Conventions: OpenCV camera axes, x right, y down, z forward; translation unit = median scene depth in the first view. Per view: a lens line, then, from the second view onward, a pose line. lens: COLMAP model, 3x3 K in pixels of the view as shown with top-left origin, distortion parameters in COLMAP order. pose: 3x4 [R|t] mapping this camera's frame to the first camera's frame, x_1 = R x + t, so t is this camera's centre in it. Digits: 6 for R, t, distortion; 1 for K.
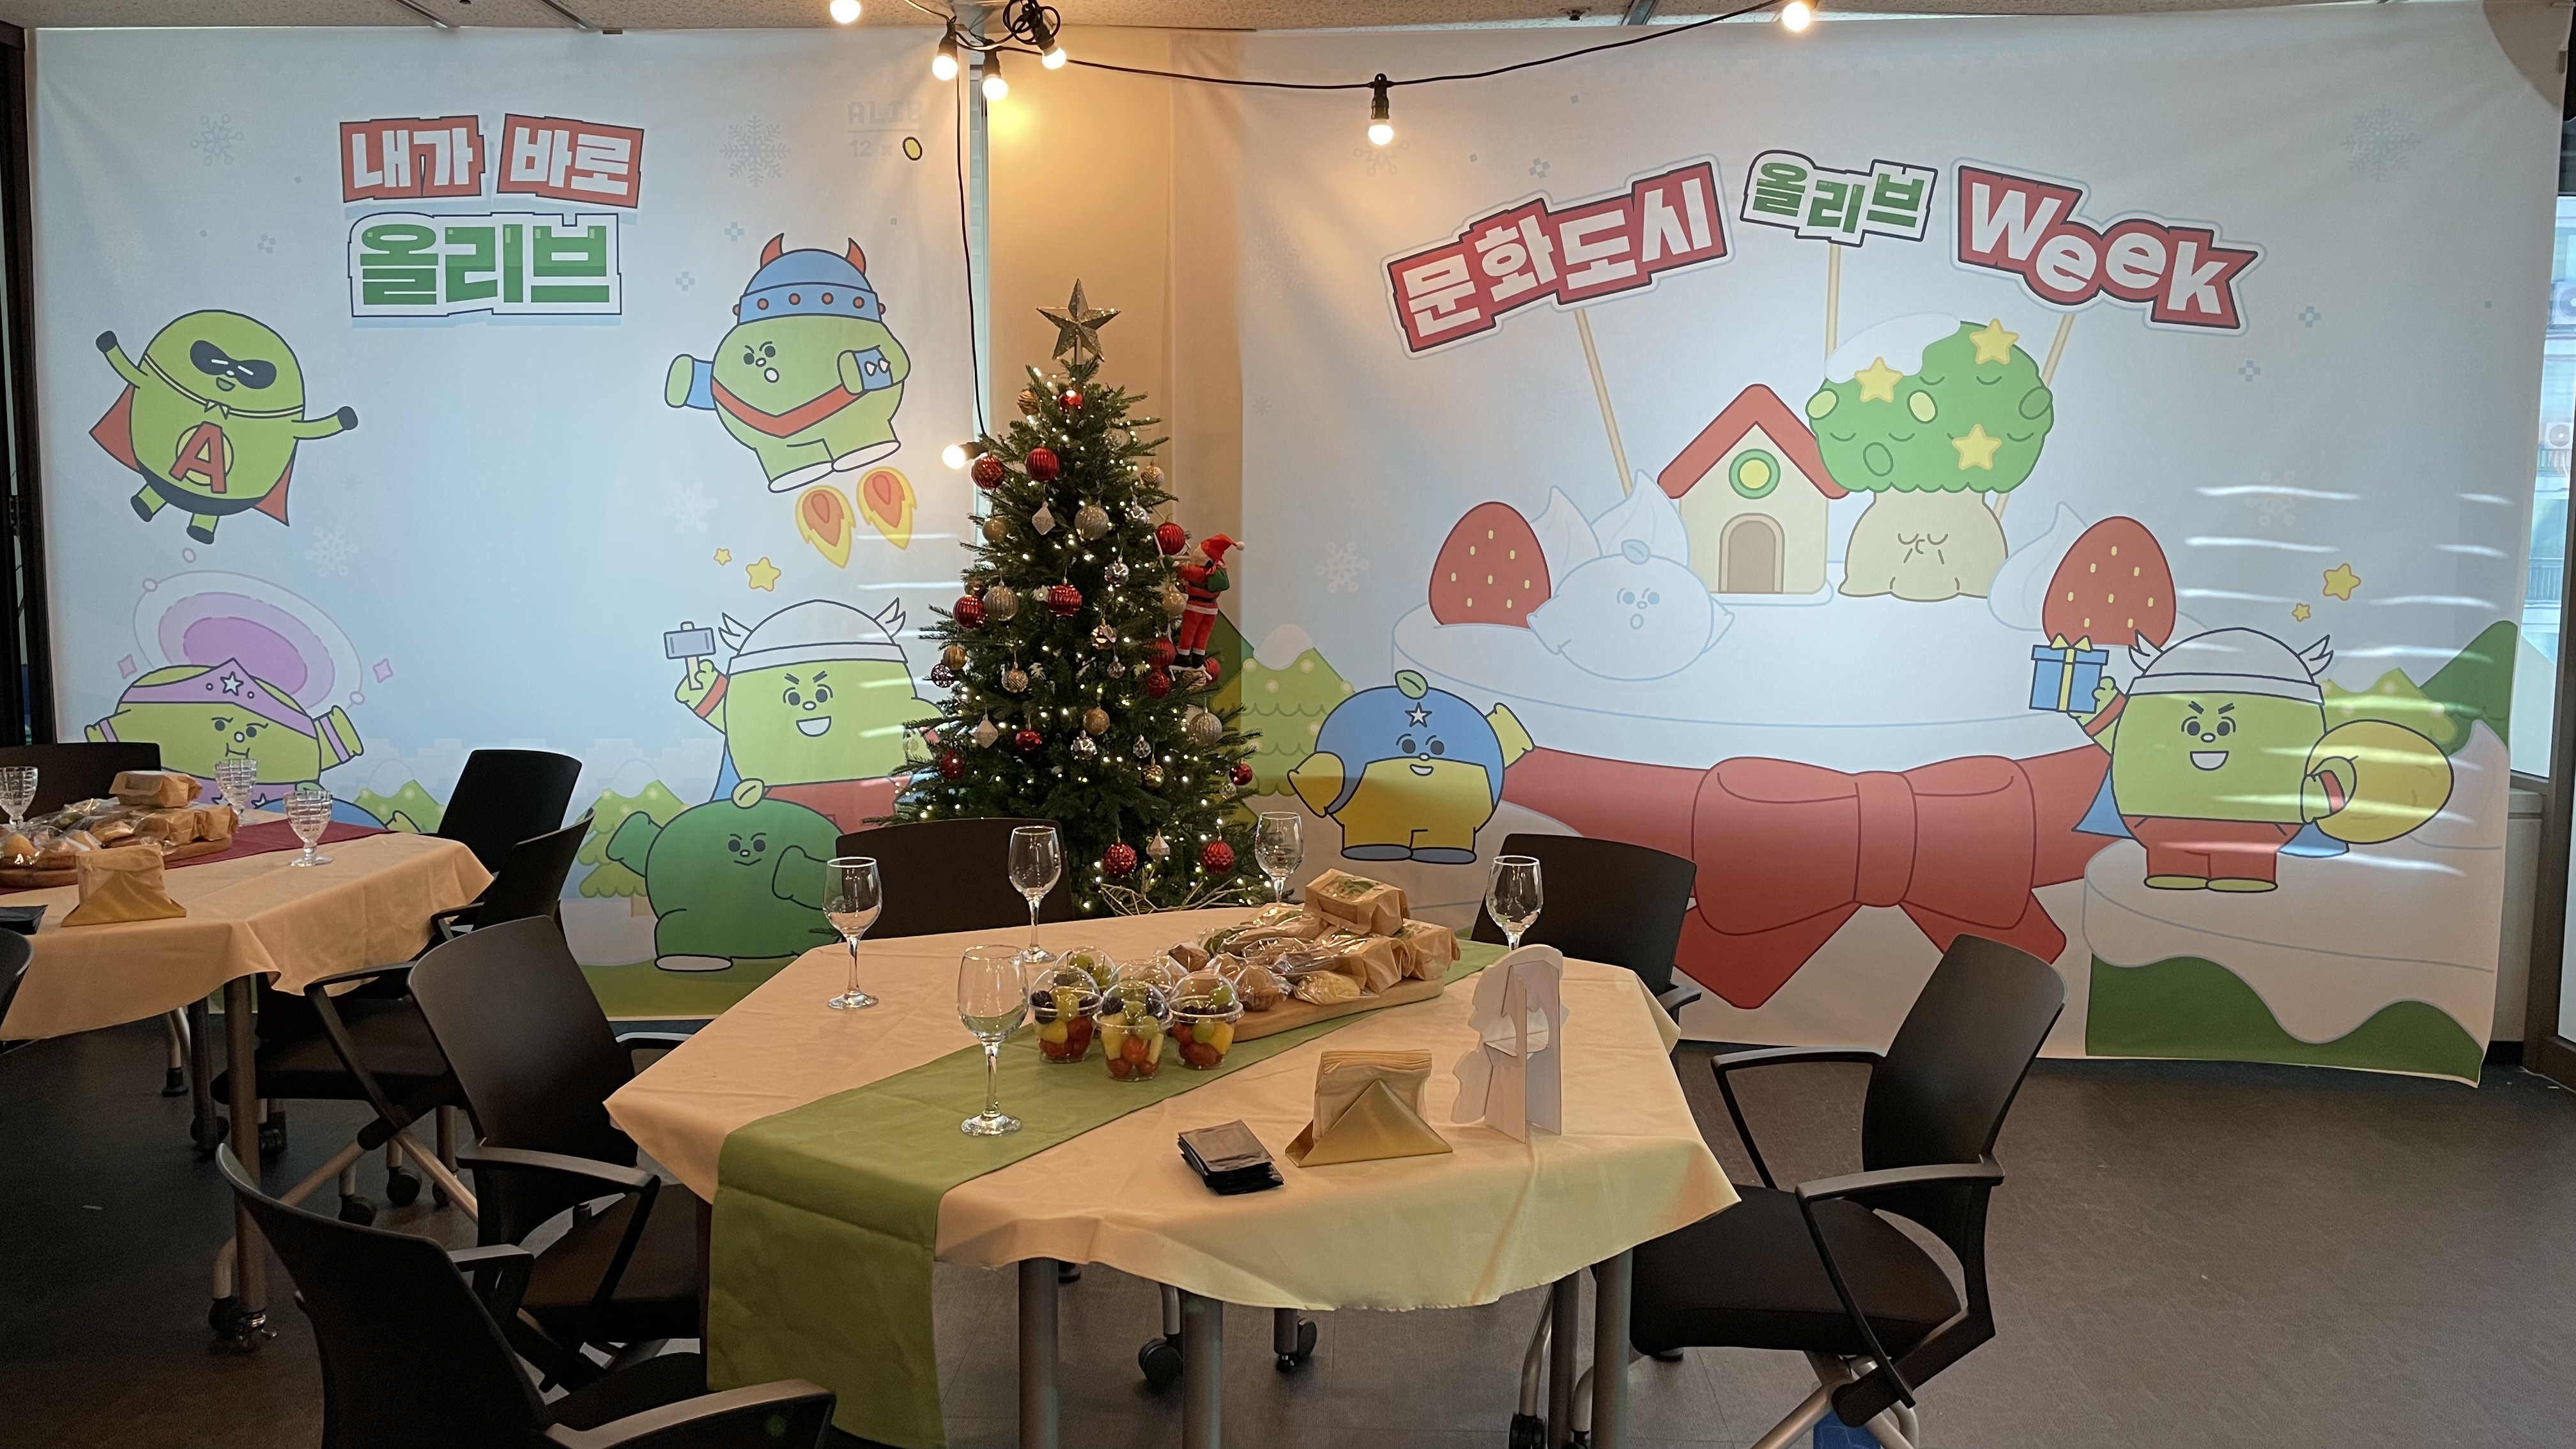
lens RADIAL K [[1947.5, 0, 1280.8], [0, 1947.5, 710.4], [0, 0, 1]] dist [0.057073, -0.017830]
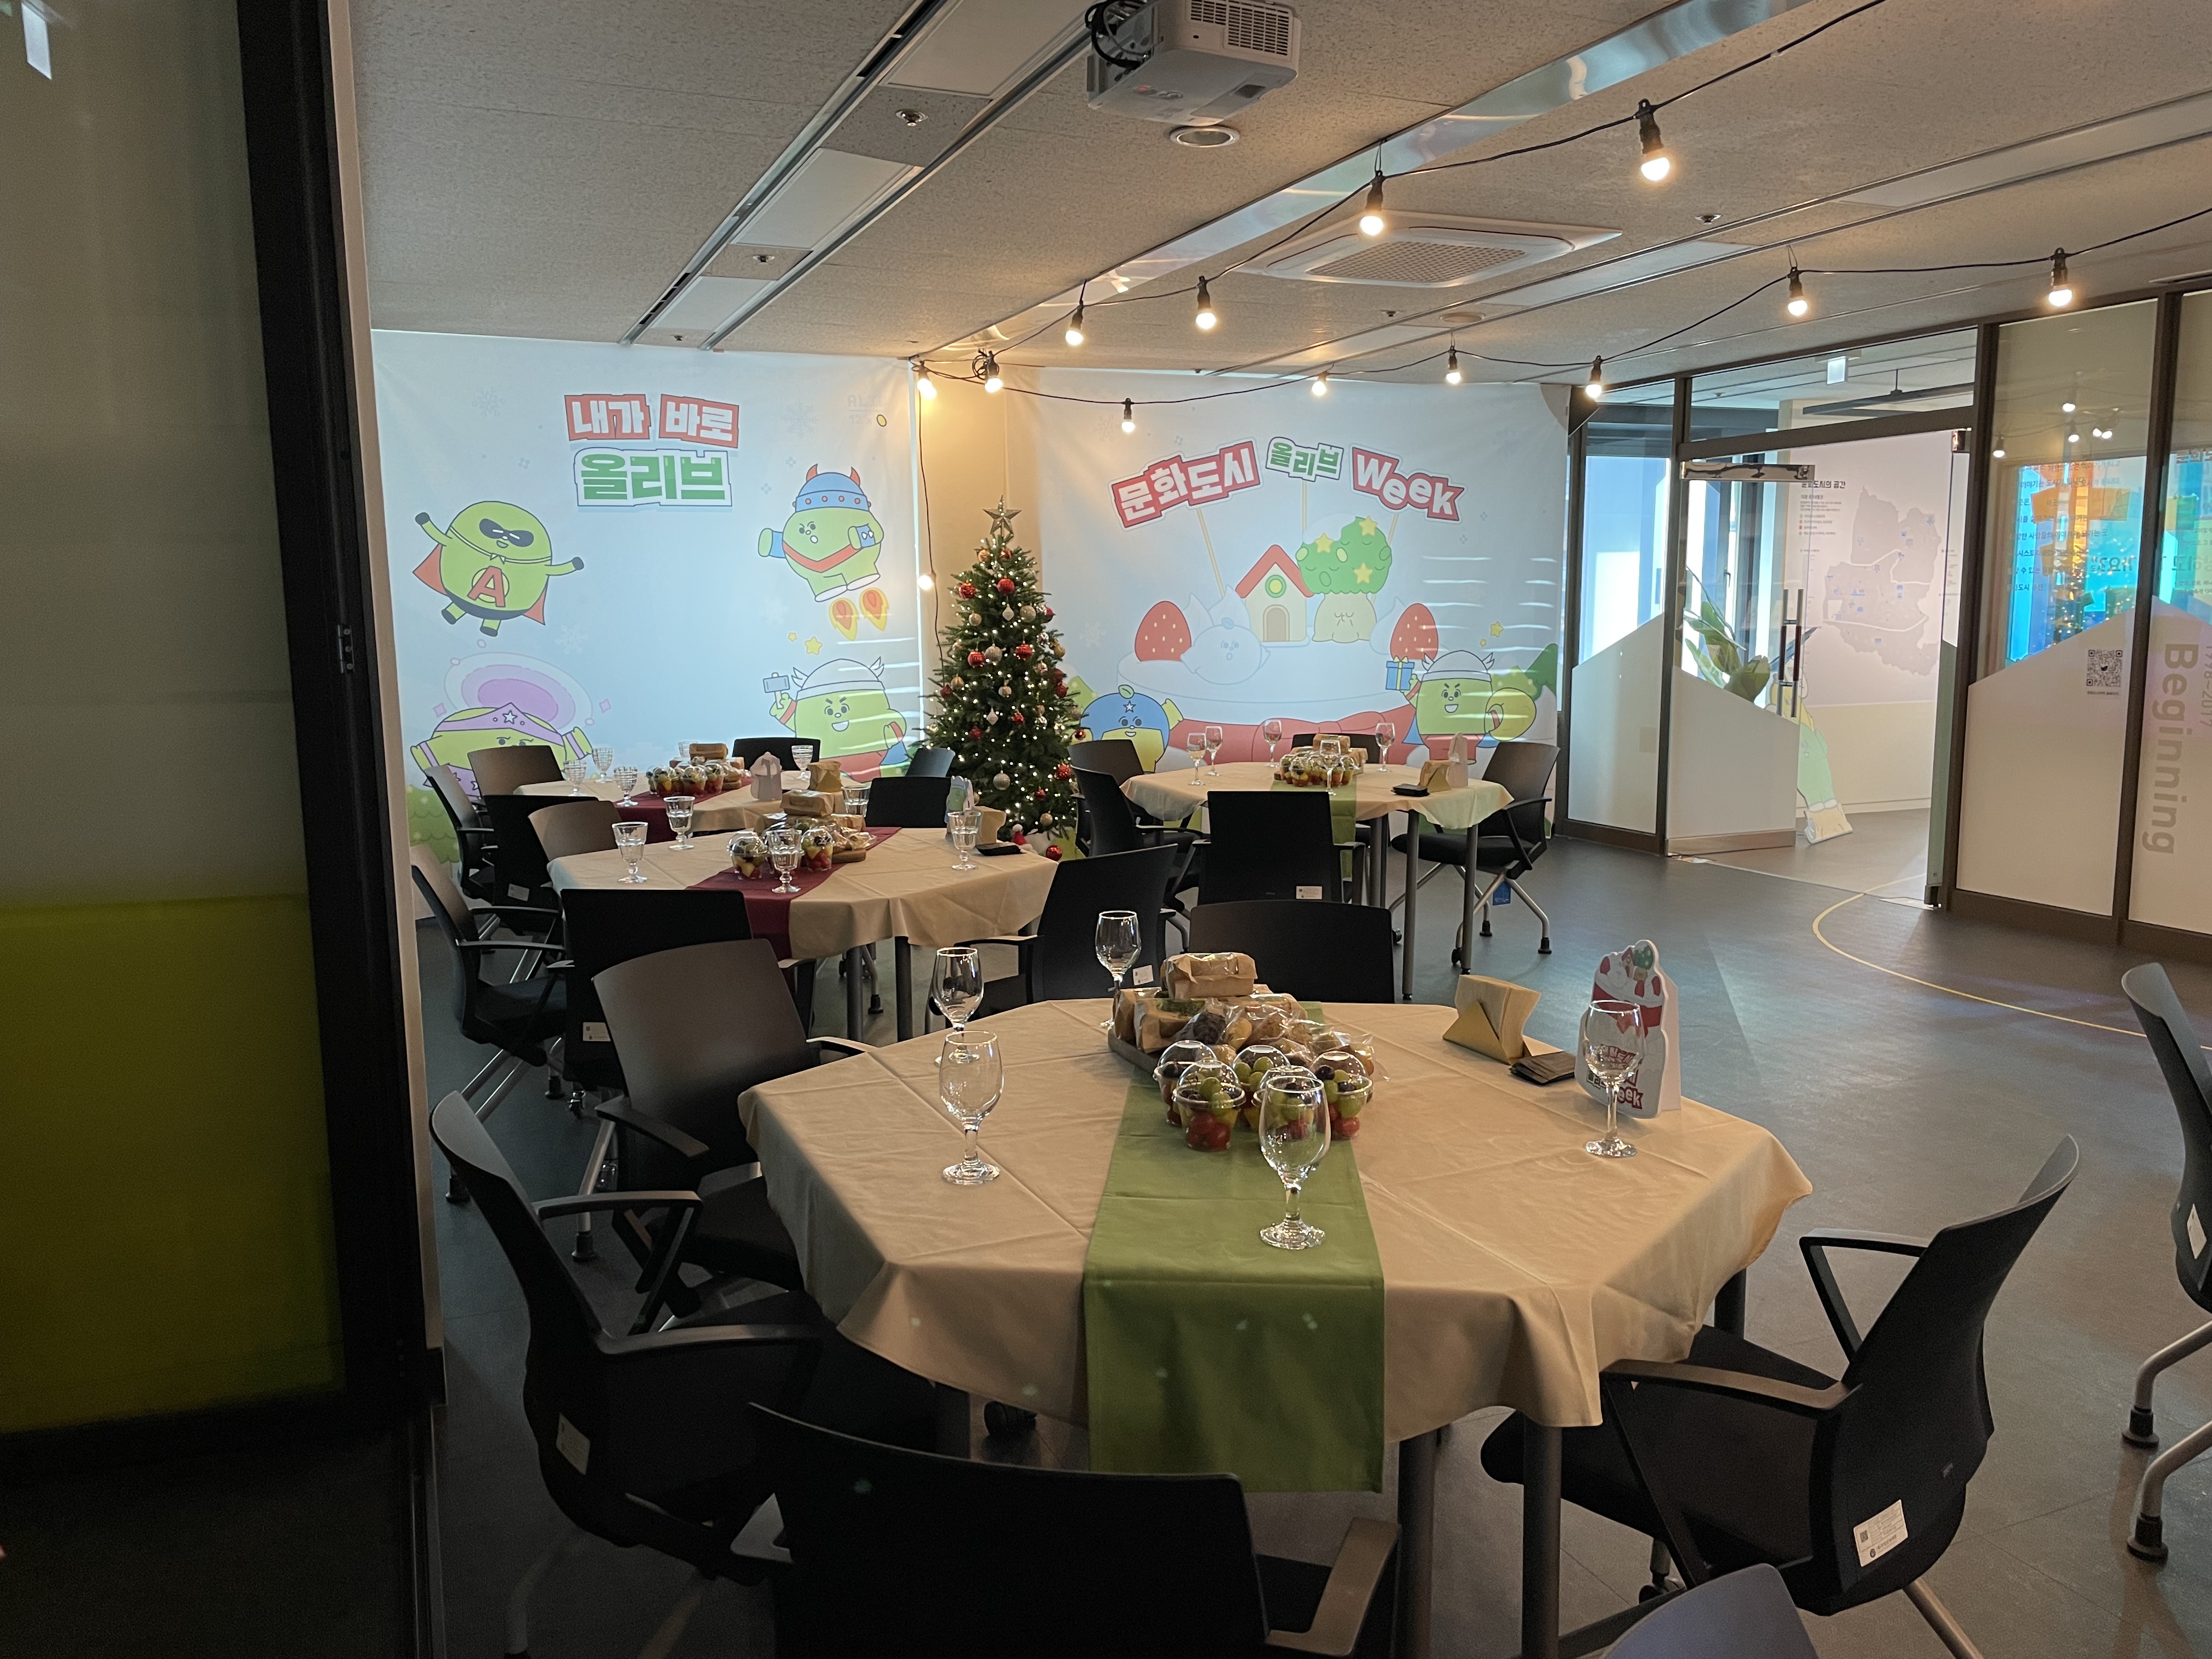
lens RADIAL K [[1674.0, 0, 1110.3], [0, 1674.0, 841.4], [0, 0, 1]] dist [0.092531, 0.001005]
pose [[0.902226, -0.077694, 0.424206, -0.716281], [0.059887, 0.996679, 0.055172, 0.046345], [-0.427084, -0.024373, 0.903883, -0.596891]]
